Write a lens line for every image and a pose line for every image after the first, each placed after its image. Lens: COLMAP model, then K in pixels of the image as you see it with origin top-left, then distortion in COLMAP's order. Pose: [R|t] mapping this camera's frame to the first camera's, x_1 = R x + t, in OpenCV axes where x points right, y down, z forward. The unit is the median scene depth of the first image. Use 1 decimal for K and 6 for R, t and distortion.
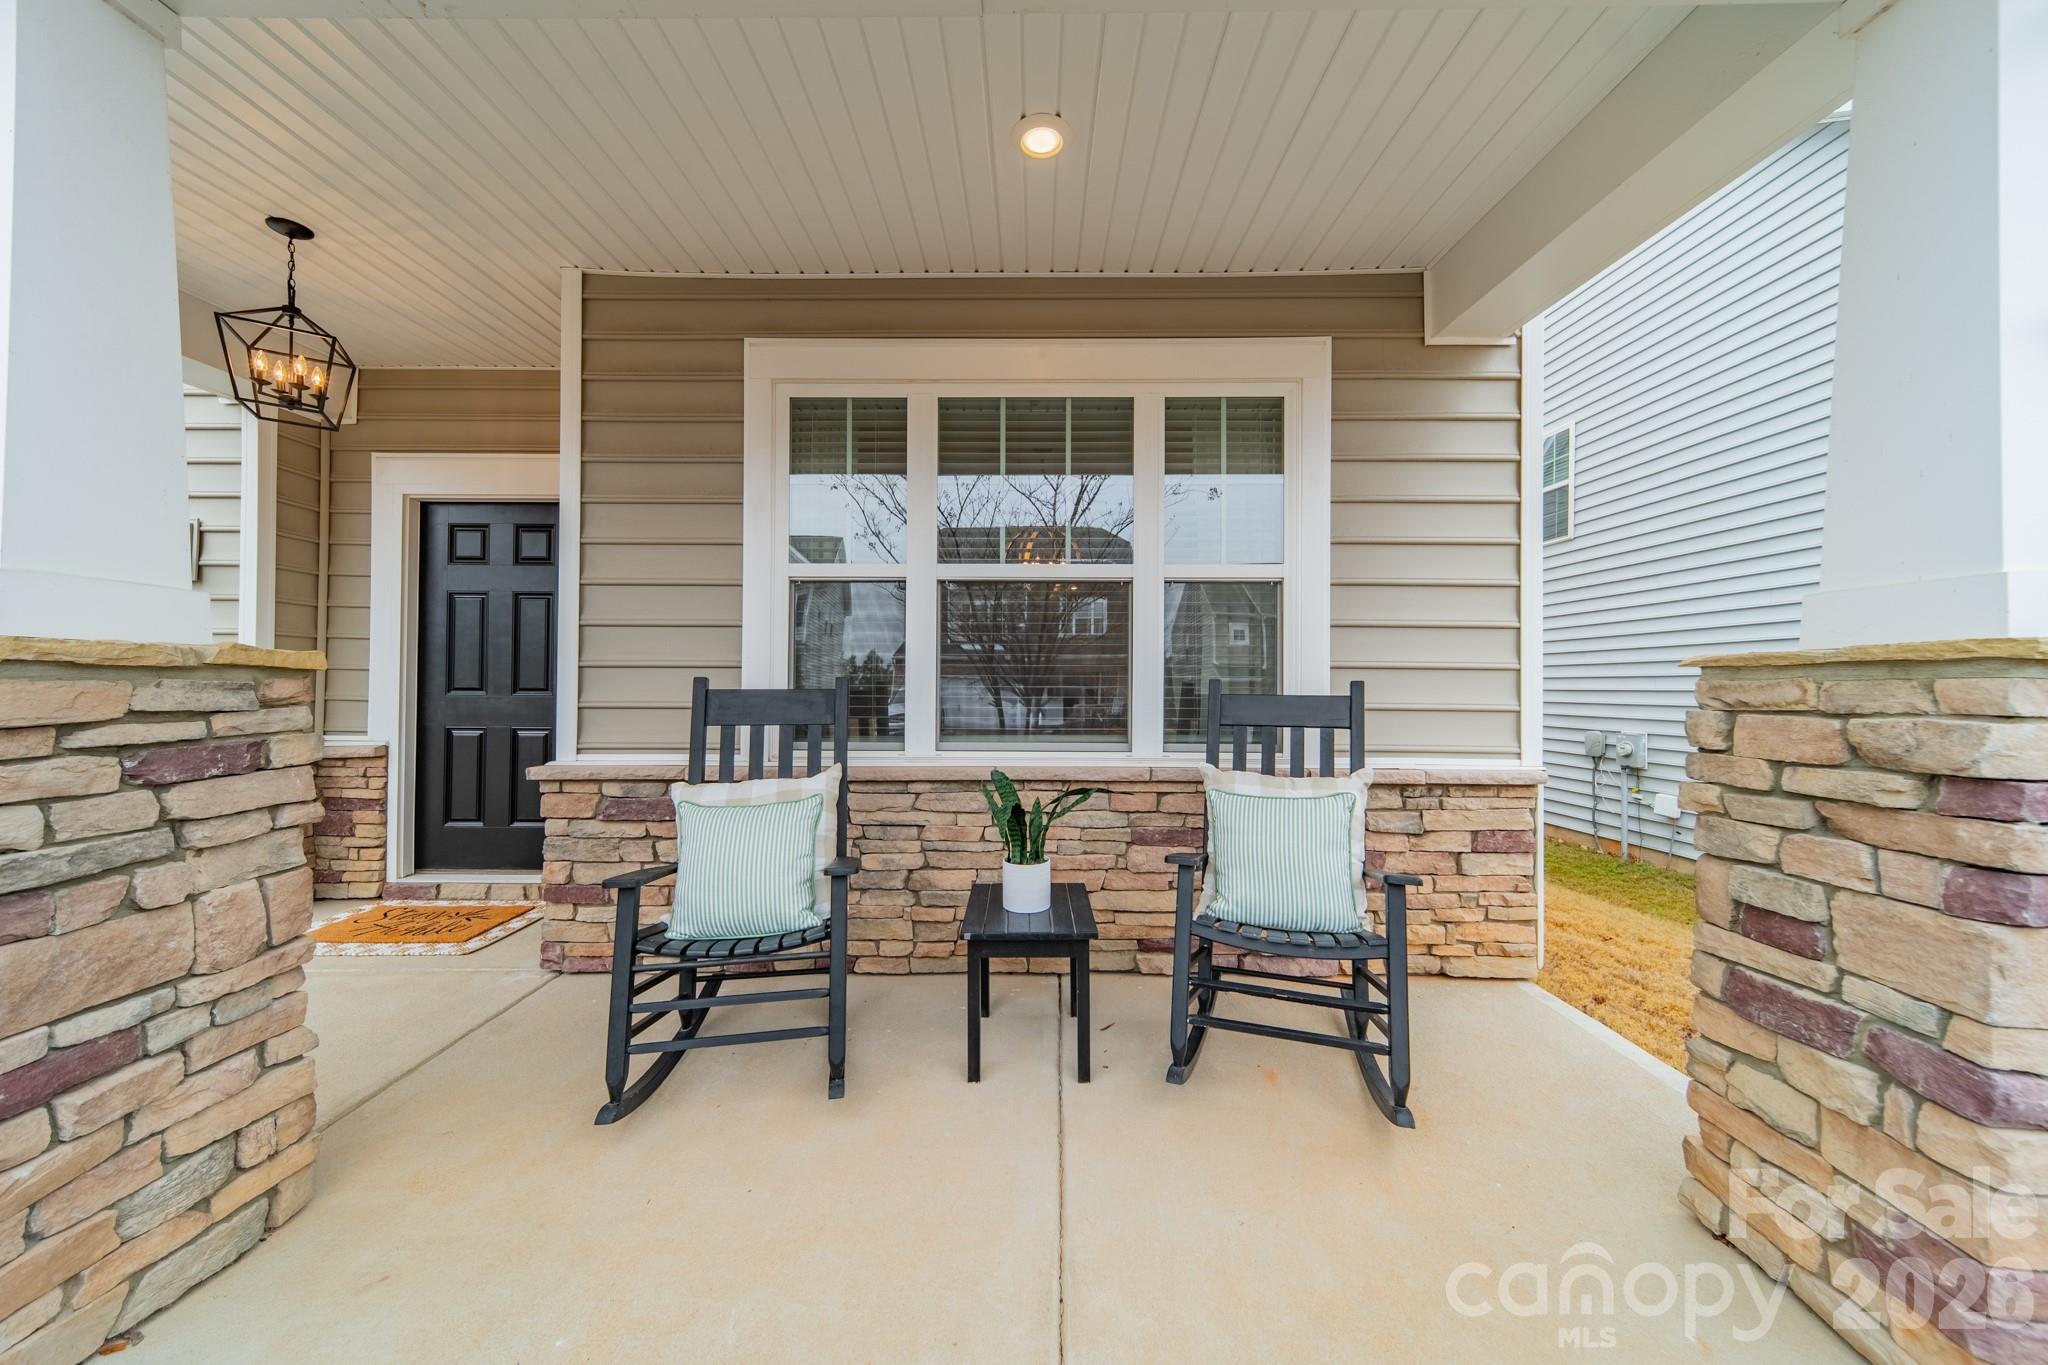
lens RADIAL K [[724.3, 0, 1030.2], [0, 724.3, 675.8], [0, 0, 1]] dist [0.009070, -0.000053]
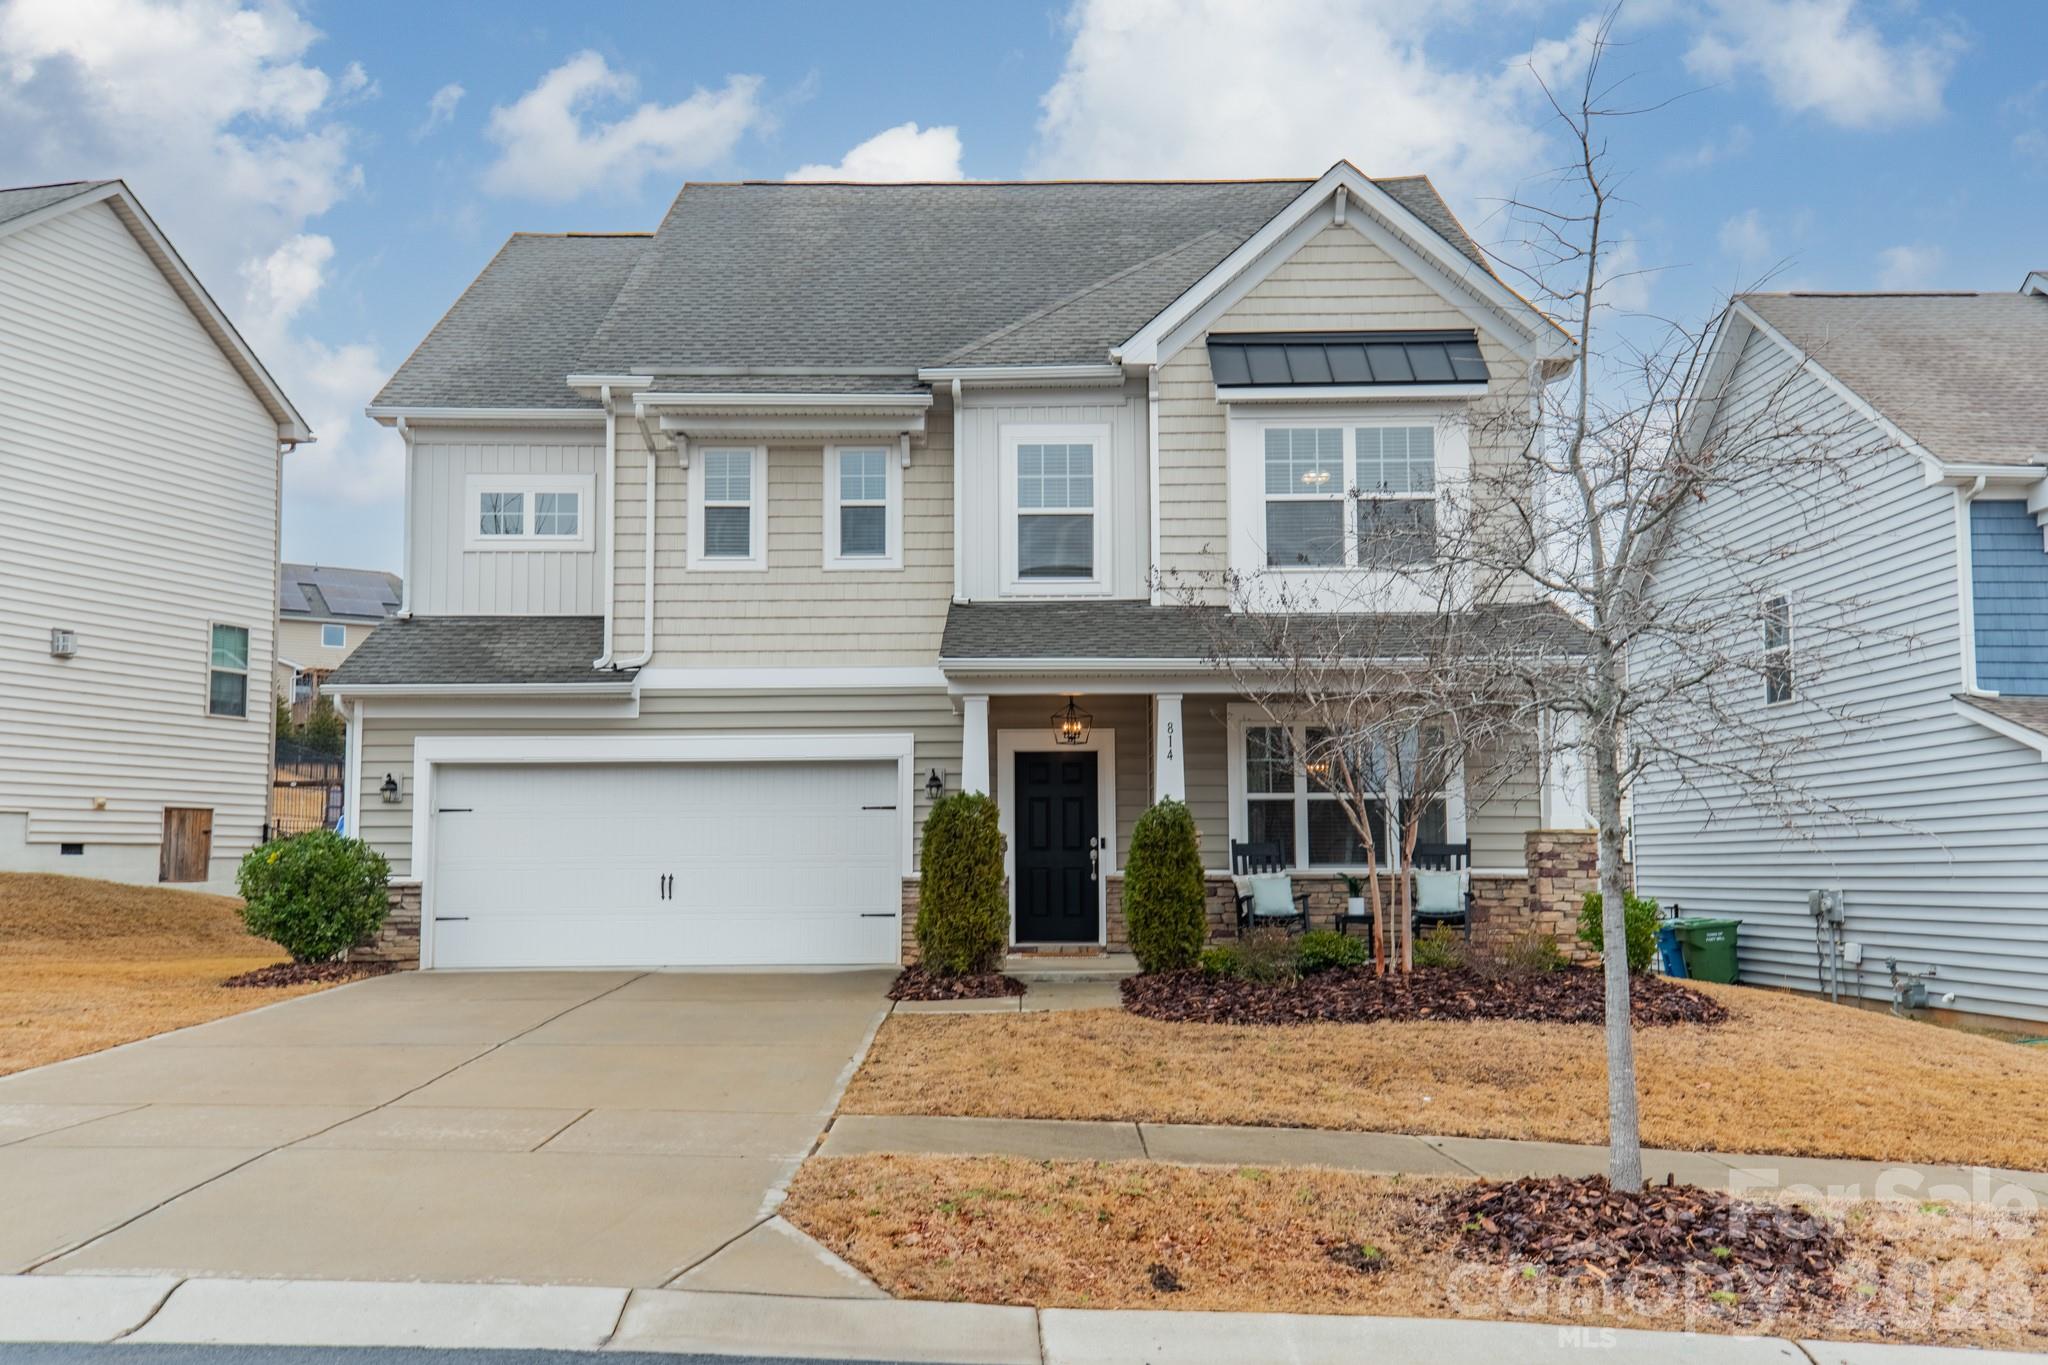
lens RADIAL K [[2086.0, 0, 1024.0], [0, 2086.0, 682.5], [0, 0, 1]] dist [-0.000902, -0.000958]
pose [[0.999948, -0.009264, 0.004300, -0.865464], [0.009593, 0.996399, -0.084240, 0.047161], [-0.003504, 0.084277, 0.996436, -4.722235]]
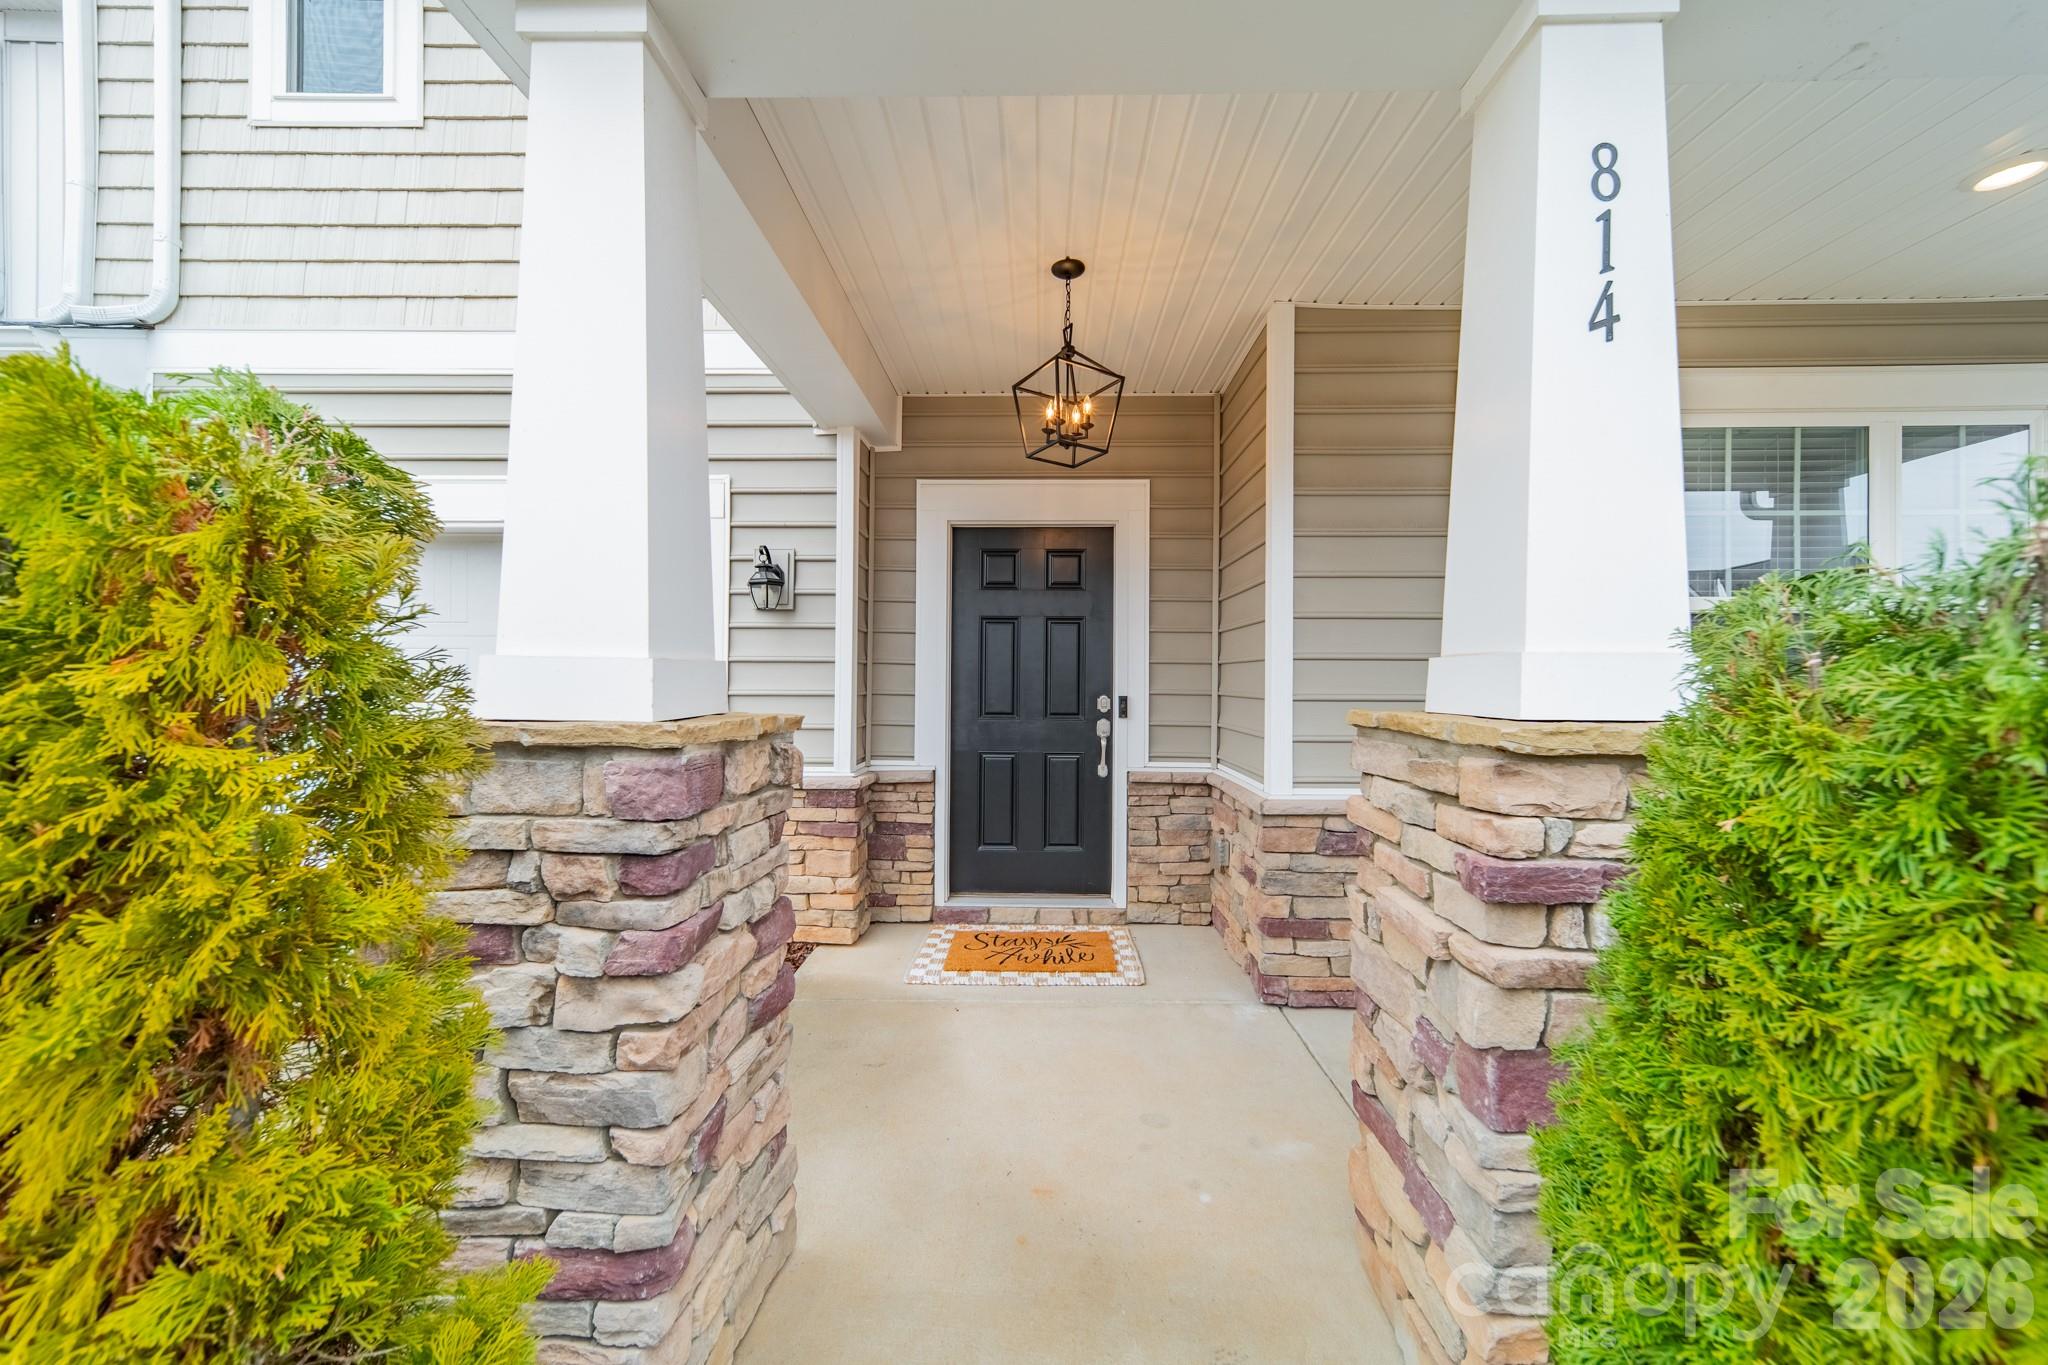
lens RADIAL K [[724.3, 0, 1030.2], [0, 724.3, 675.8], [0, 0, 1]] dist [0.009070, -0.000053]
pose [[0.999964, 0.000911, -0.008489, -0.747766], [-0.000912, 1.000000, -0.000153, -0.035277], [0.008488, 0.000161, 0.999964, -0.000266]]
